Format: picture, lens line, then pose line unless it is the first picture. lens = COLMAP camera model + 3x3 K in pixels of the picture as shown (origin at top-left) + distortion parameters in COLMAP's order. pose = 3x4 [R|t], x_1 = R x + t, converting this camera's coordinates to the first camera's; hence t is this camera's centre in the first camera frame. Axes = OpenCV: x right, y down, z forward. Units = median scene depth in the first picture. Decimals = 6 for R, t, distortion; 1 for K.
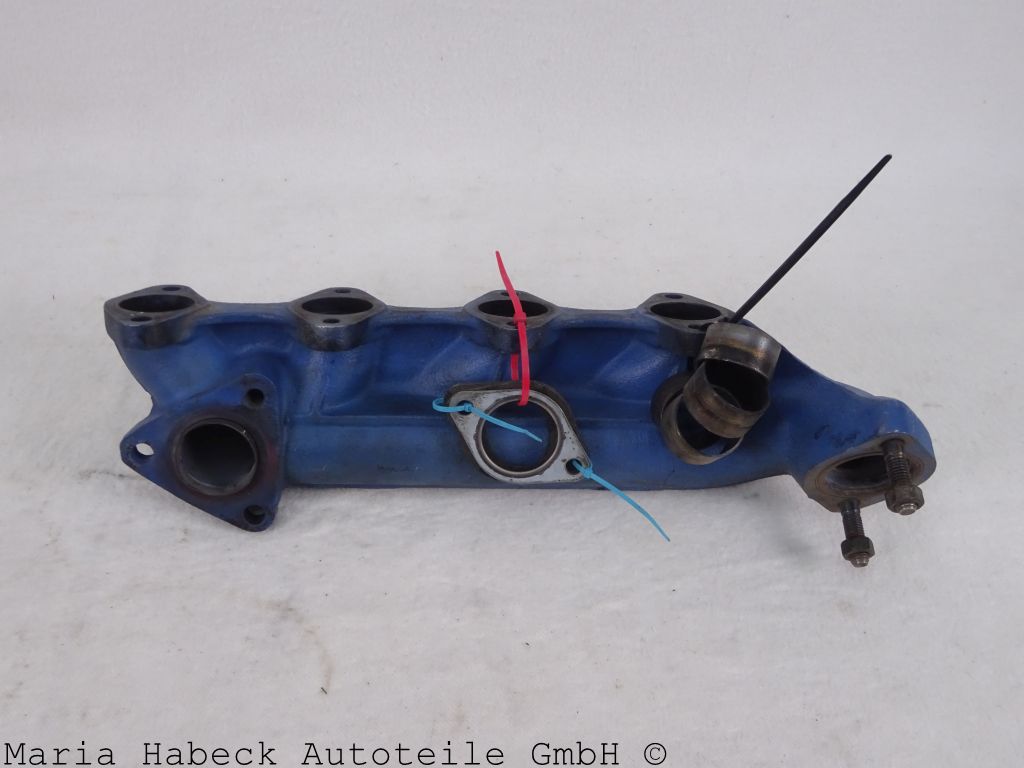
lens RADIAL K [[1168.7, 0, 510.8], [0, 1168.7, 385.6], [0, 0, 1]] dist [-0.031453, 0.000000]
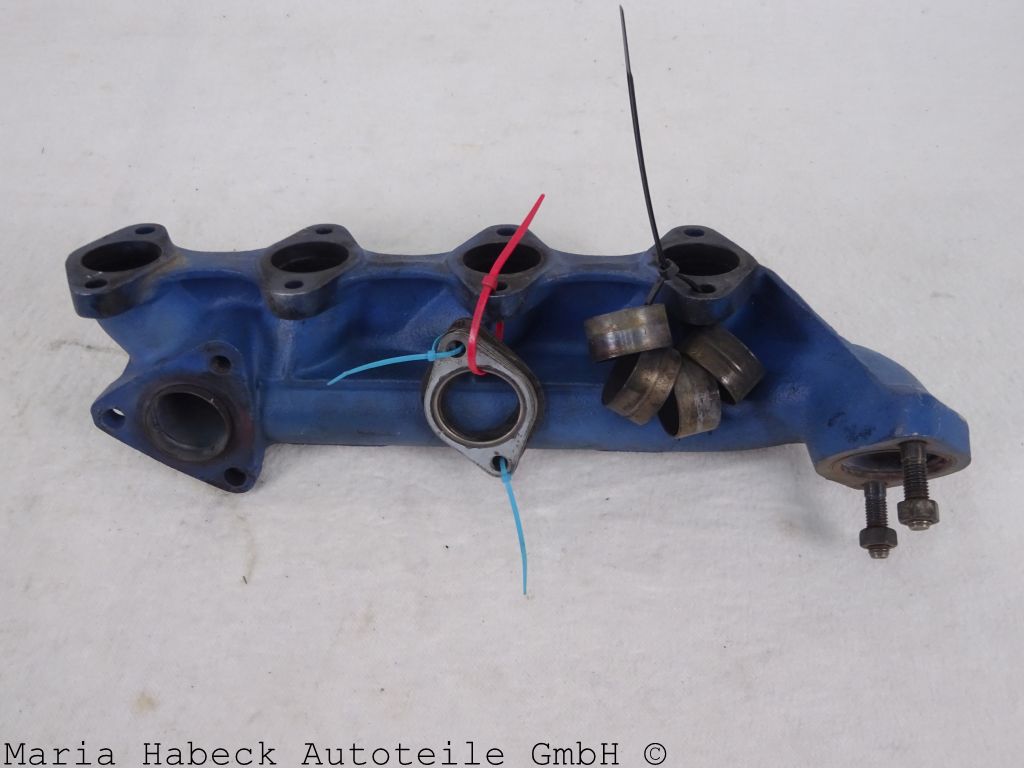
lens RADIAL K [[1168.7, 0, 513.1], [0, 1168.7, 383.2], [0, 0, 1]] dist [-0.031453, 0.000000]
pose [[0.990699, 0.014654, -0.135279, 0.137277], [0.013105, 0.979285, 0.202060, -0.158091], [0.135437, -0.201954, 0.969985, 0.119032]]
